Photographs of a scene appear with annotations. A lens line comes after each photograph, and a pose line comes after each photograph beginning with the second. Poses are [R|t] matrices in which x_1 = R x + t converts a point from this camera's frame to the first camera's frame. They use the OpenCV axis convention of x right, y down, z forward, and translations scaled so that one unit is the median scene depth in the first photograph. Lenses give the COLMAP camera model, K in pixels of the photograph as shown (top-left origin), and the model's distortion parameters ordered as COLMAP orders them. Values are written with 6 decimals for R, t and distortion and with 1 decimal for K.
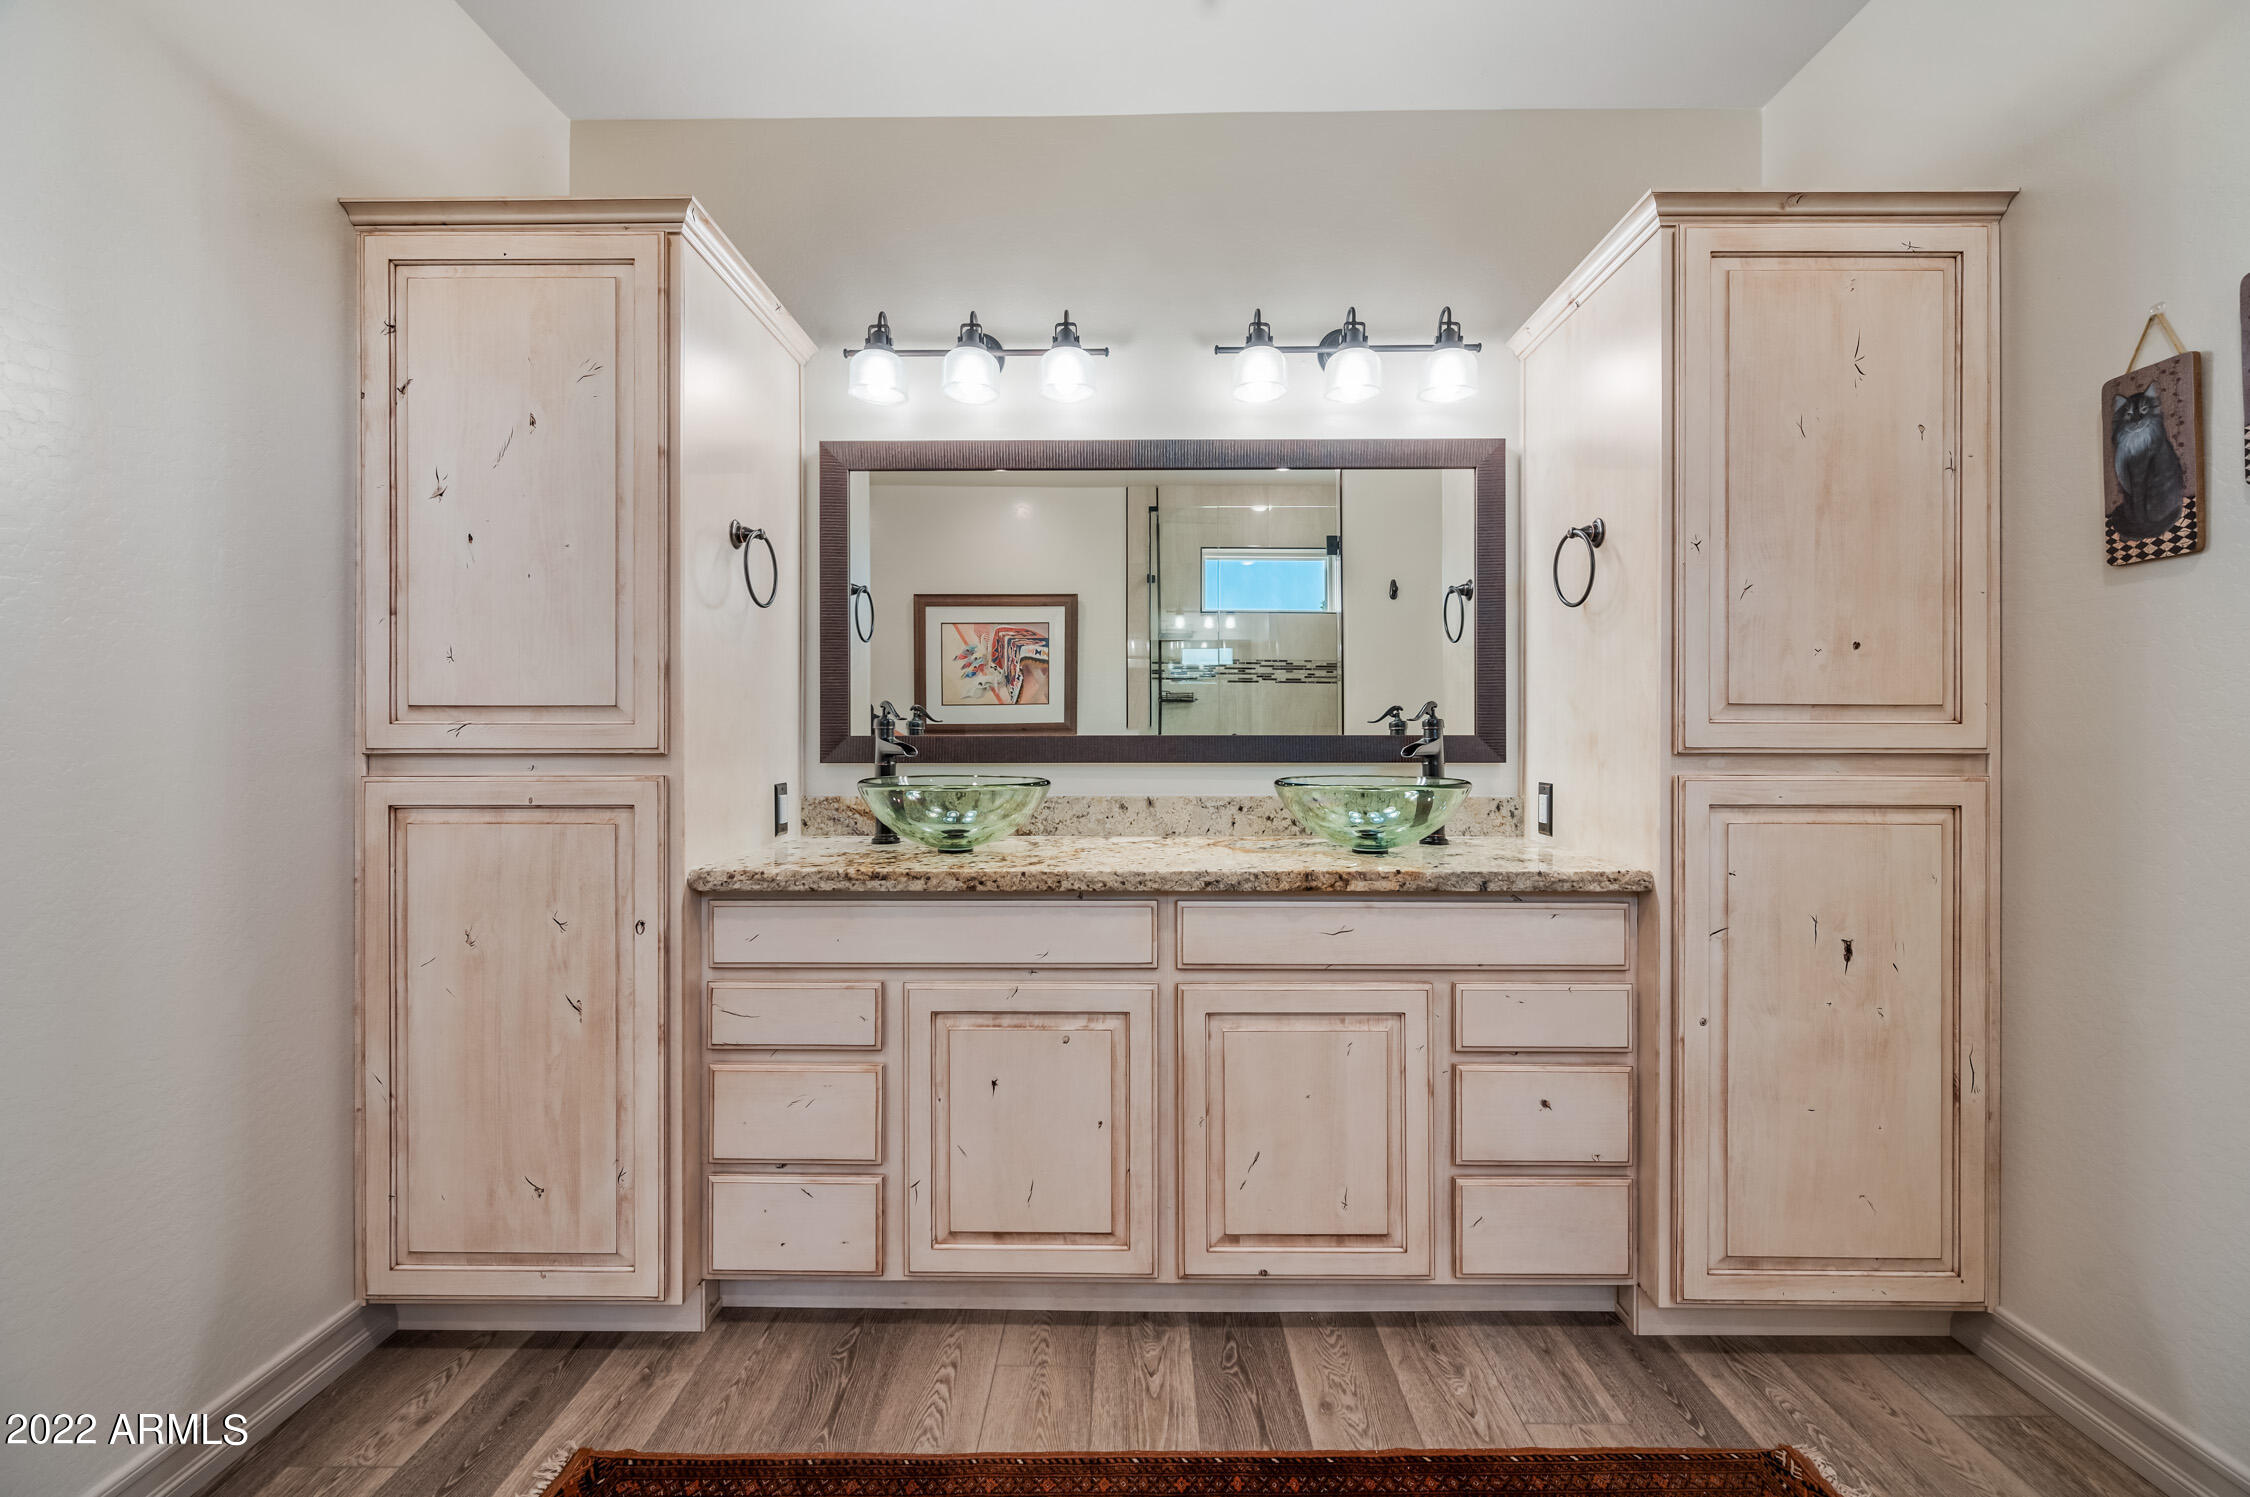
lens RADIAL K [[885.1, 0, 1134.6], [0, 885.1, 736.4], [0, 0, 1]] dist [-0.000597, 0.000486]
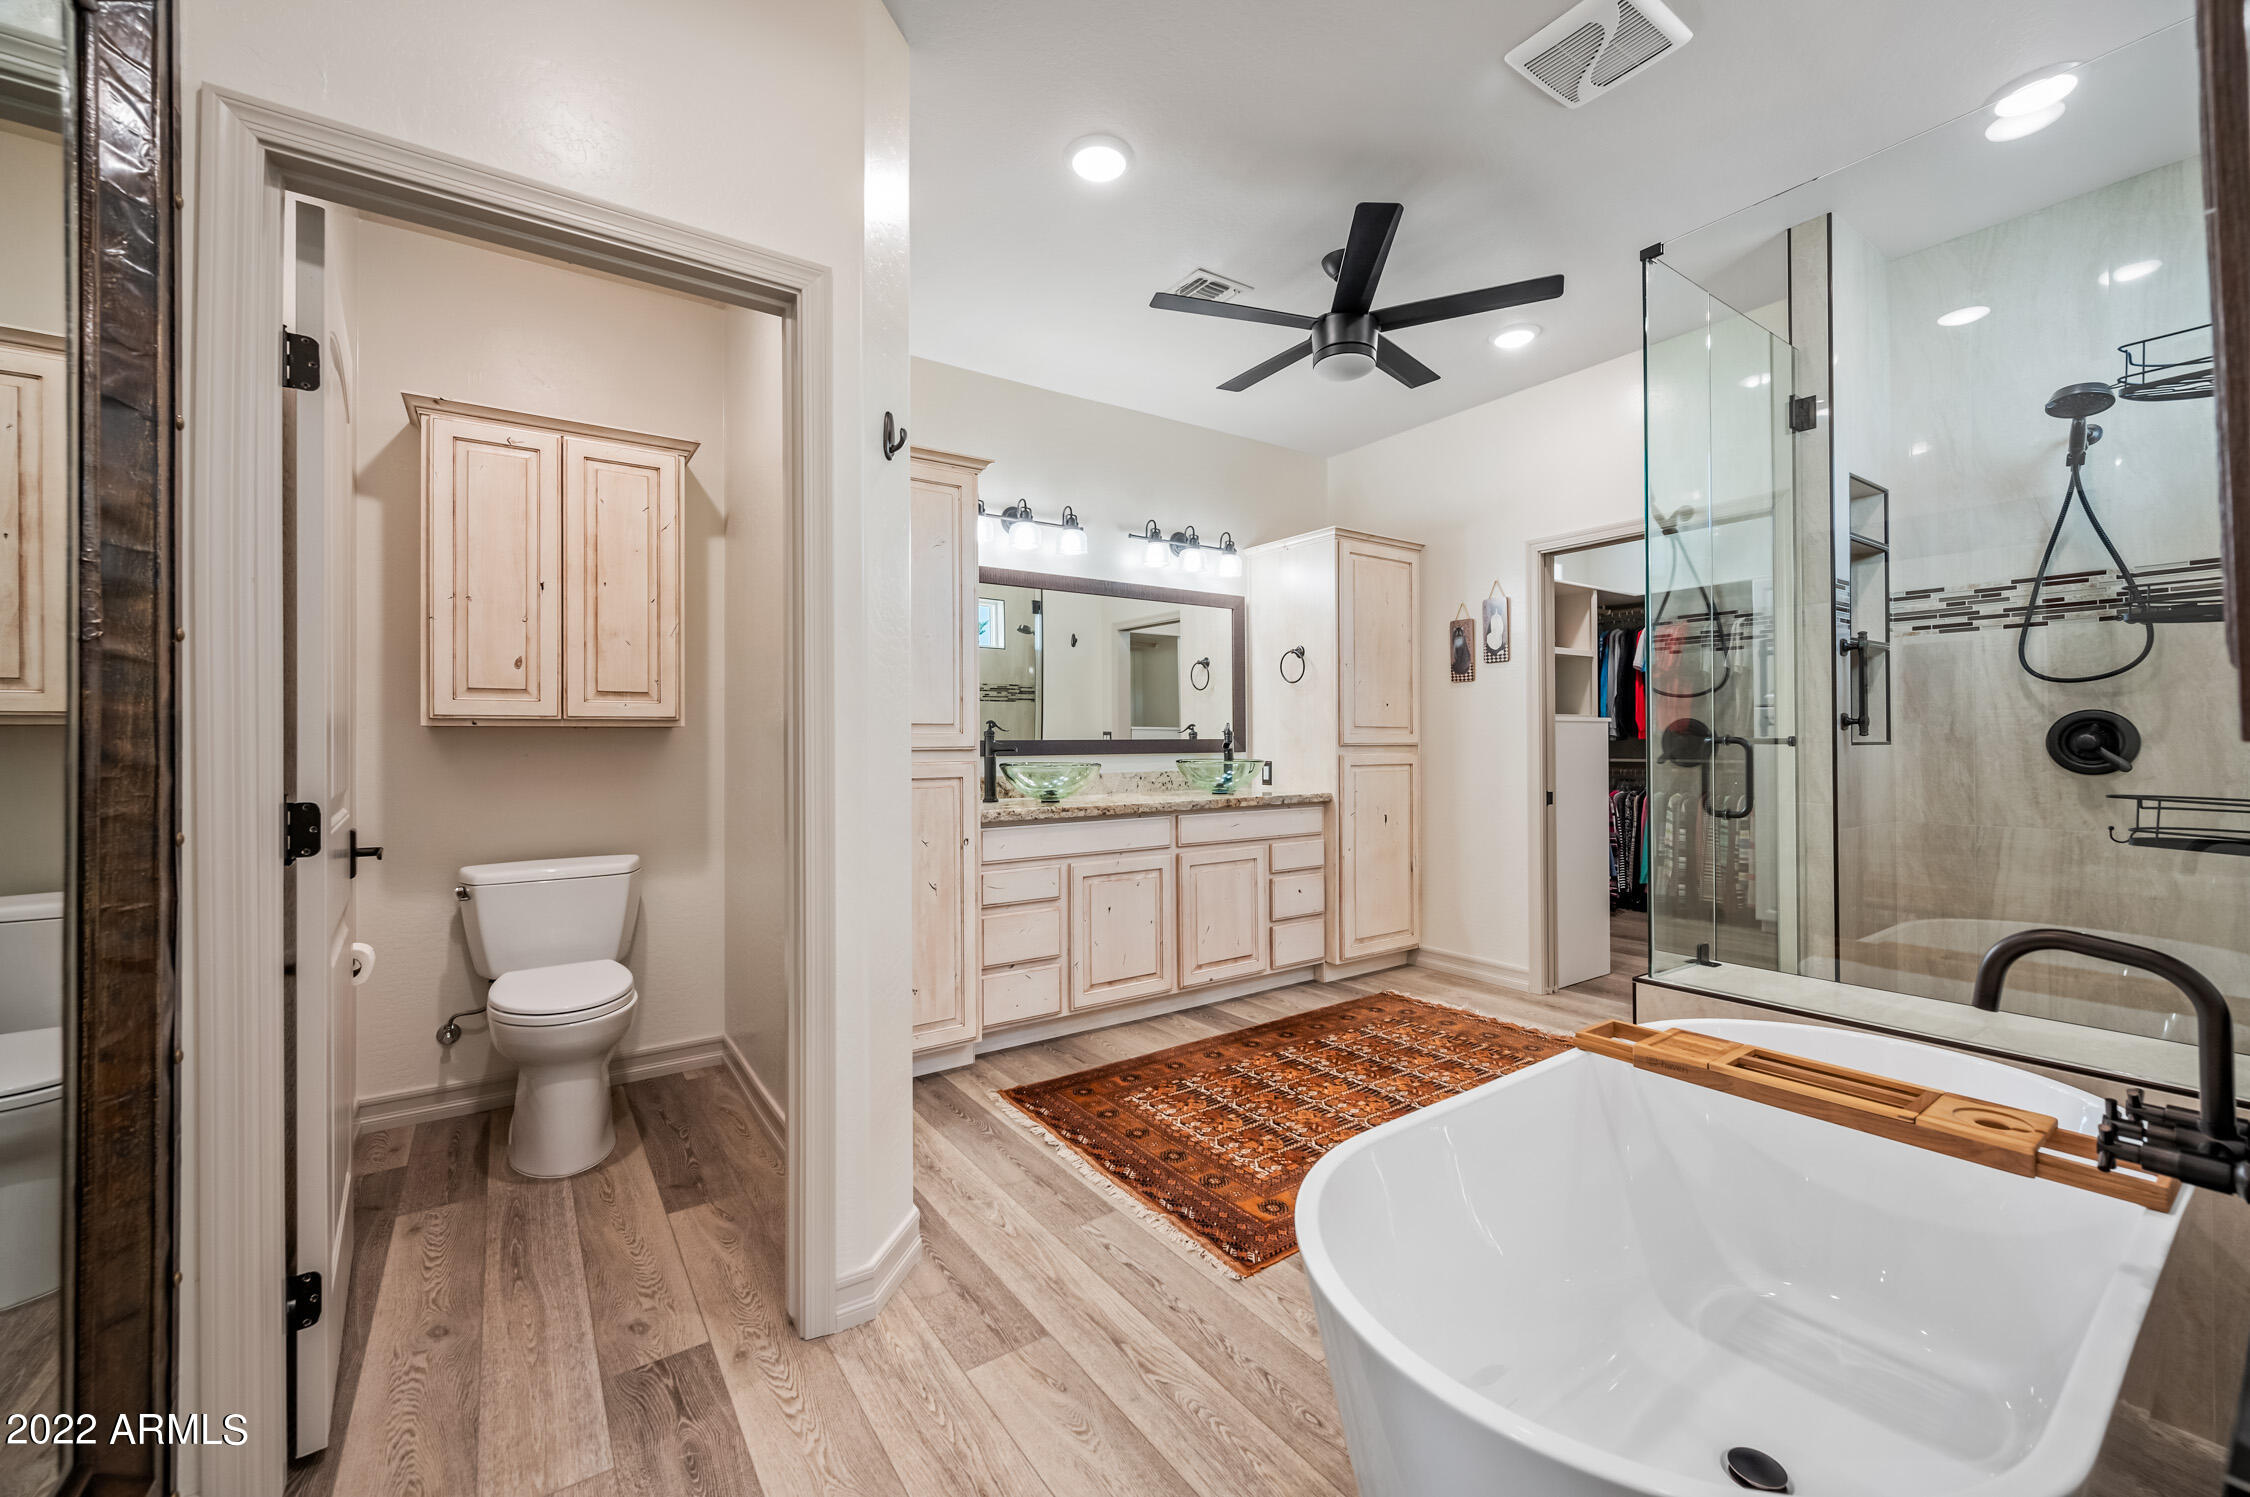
lens RADIAL K [[885.1, 0, 1139.6], [0, 885.1, 735.8], [0, 0, 1]] dist [-0.000597, 0.000486]
pose [[0.813996, -0.001047, 0.580870, -1.297949], [0.005652, 0.999965, -0.006118, 0.003774], [-0.580843, 0.008263, 0.813974, -0.717675]]
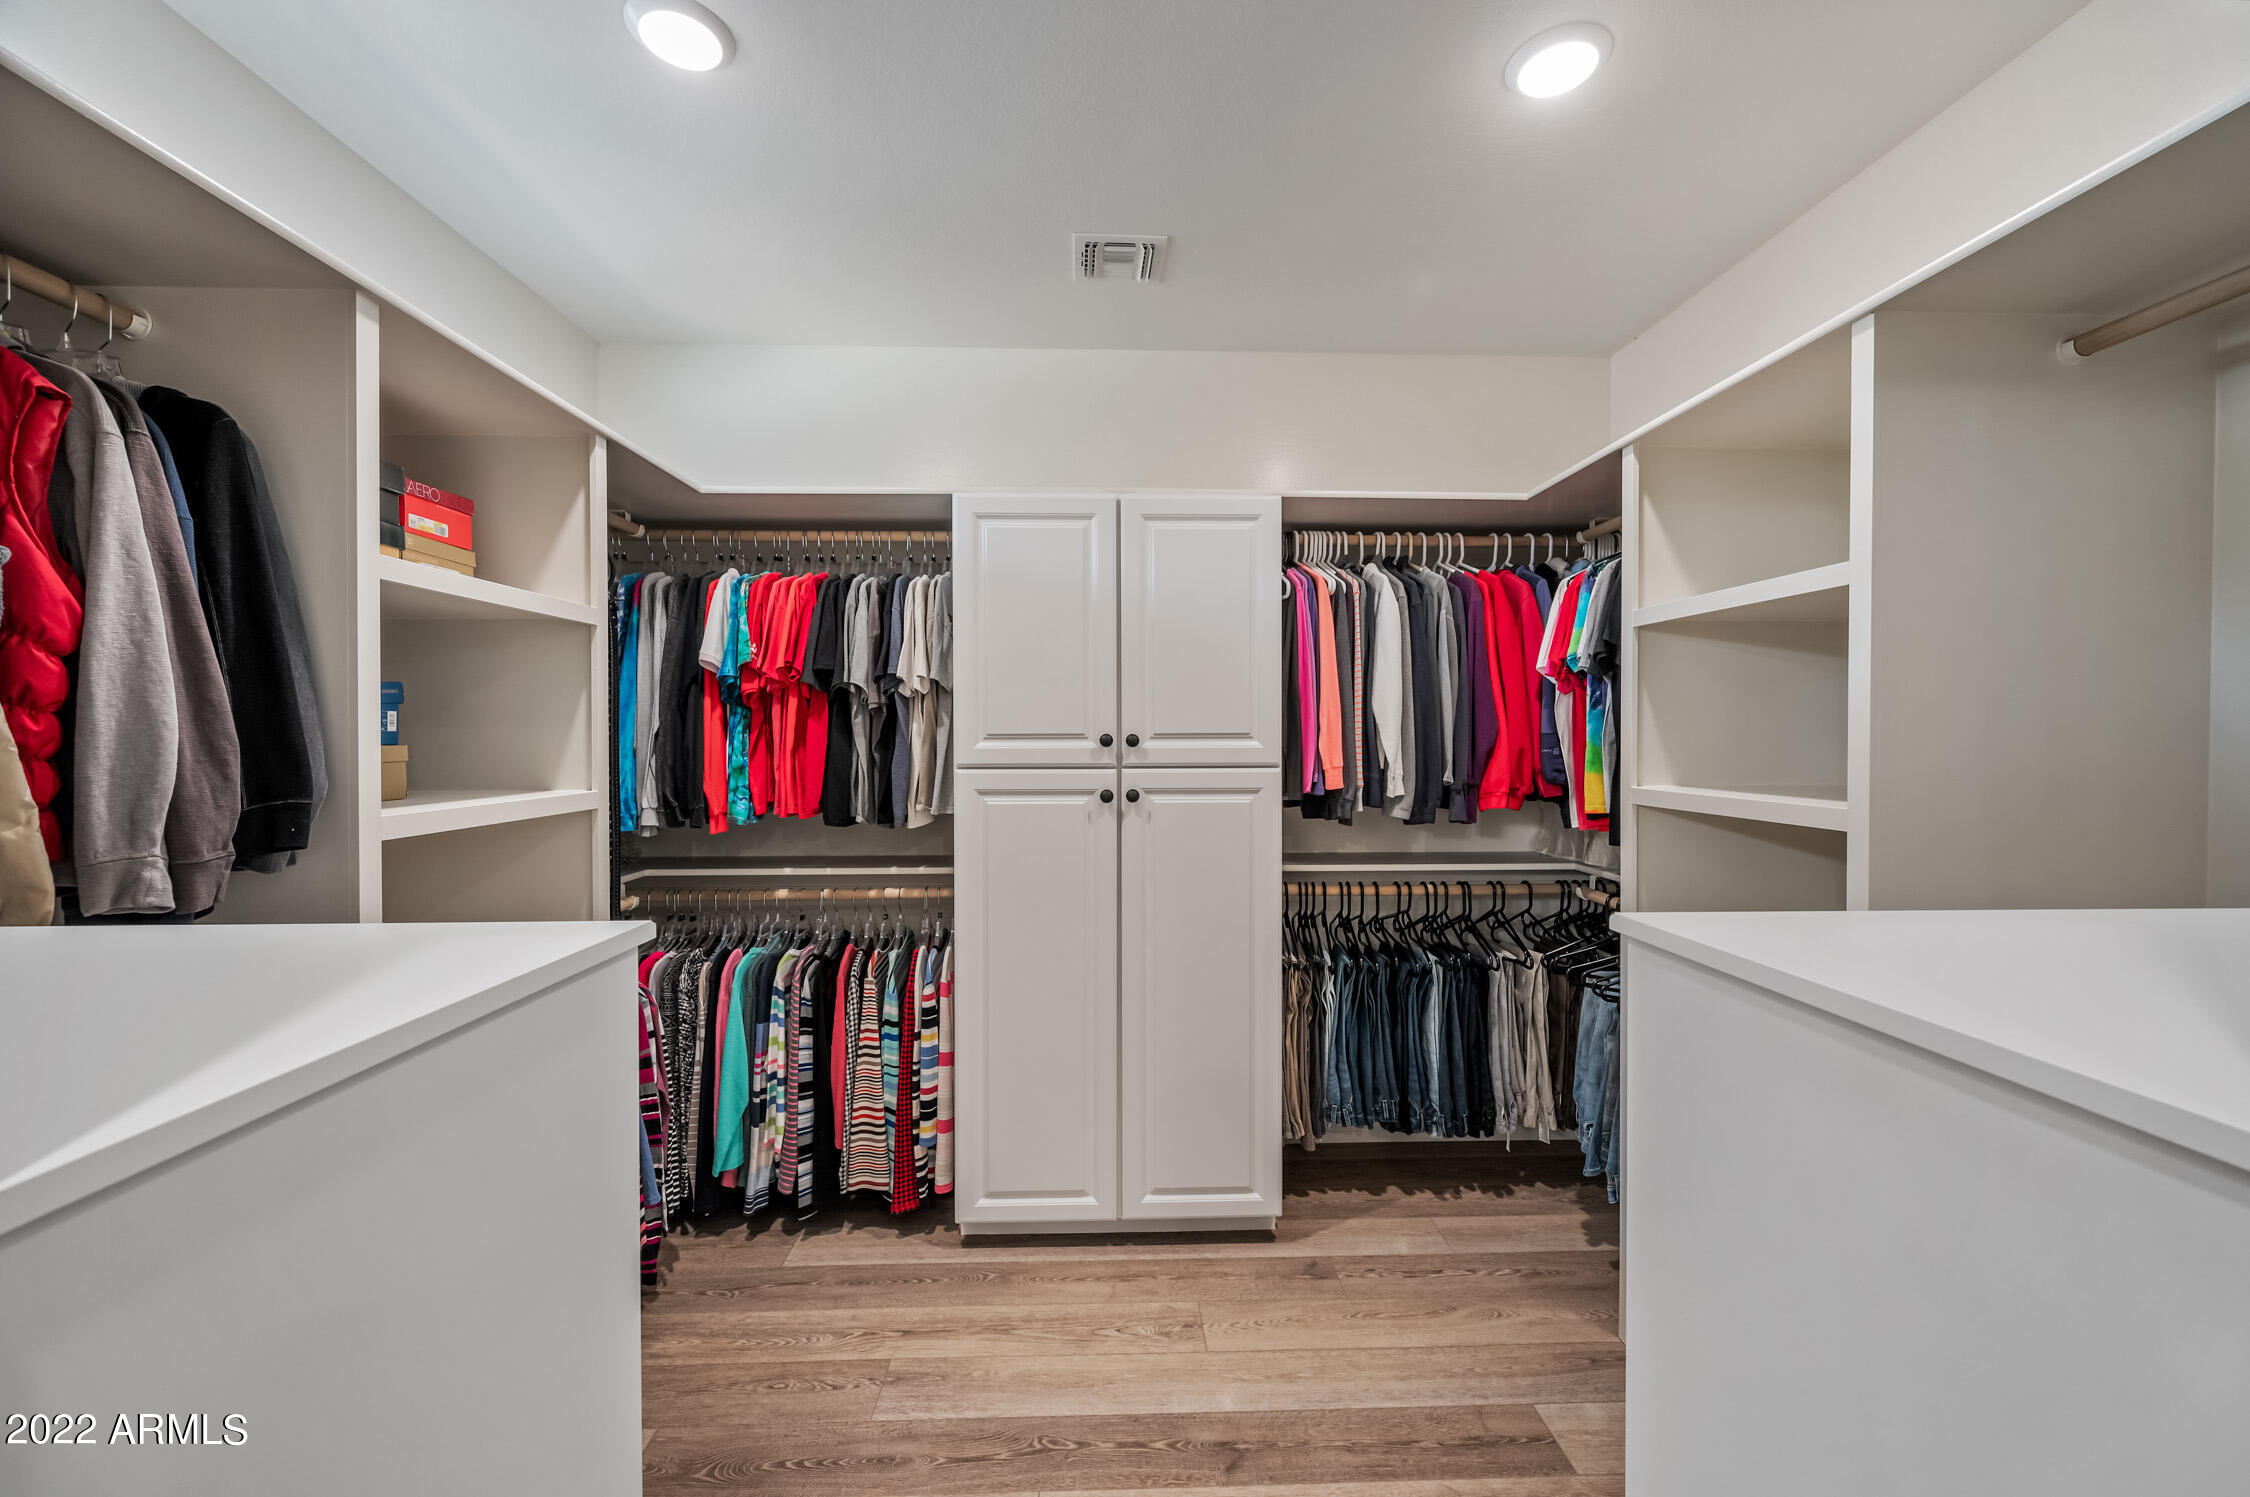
lens RADIAL K [[885.1, 0, 1124.5], [0, 885.1, 742.2], [0, 0, 1]] dist [-0.000597, 0.000486]
pose [[-0.037182, -0.004170, 0.999300, 0.826445], [0.003887, 0.999983, 0.004317, -0.151488], [-0.999301, 0.004045, -0.037166, 0.341649]]
